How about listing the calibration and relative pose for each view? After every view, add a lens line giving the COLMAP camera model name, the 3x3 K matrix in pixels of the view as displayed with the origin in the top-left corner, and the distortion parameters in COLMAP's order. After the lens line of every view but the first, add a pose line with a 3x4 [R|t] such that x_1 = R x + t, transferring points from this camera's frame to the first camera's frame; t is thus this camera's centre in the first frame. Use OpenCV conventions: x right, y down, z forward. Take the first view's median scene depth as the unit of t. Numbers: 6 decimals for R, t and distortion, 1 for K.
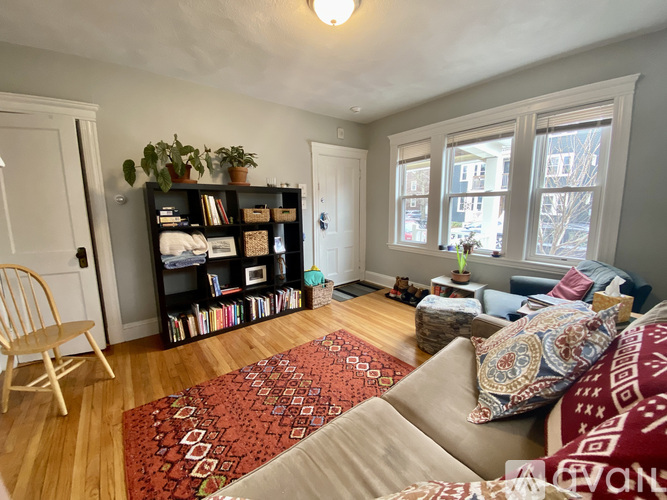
lens RADIAL K [[268.5, 0, 336.7], [0, 268.5, 250.9], [0, 0, 1]] dist [0.002643, -0.001593]
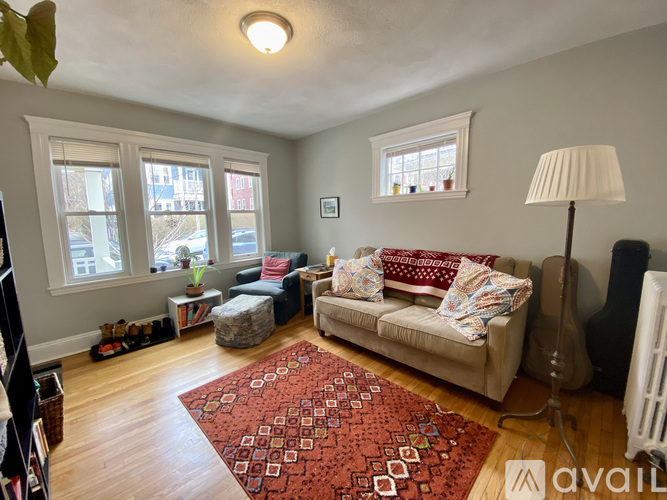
lens RADIAL K [[268.5, 0, 336.2], [0, 268.5, 250.4], [0, 0, 1]] dist [0.002643, -0.001593]
pose [[-0.104564, -0.116399, 0.987683, -0.903320], [0.199710, 0.970440, 0.135510, -0.127131], [-0.974260, 0.211420, -0.078227, 0.751882]]
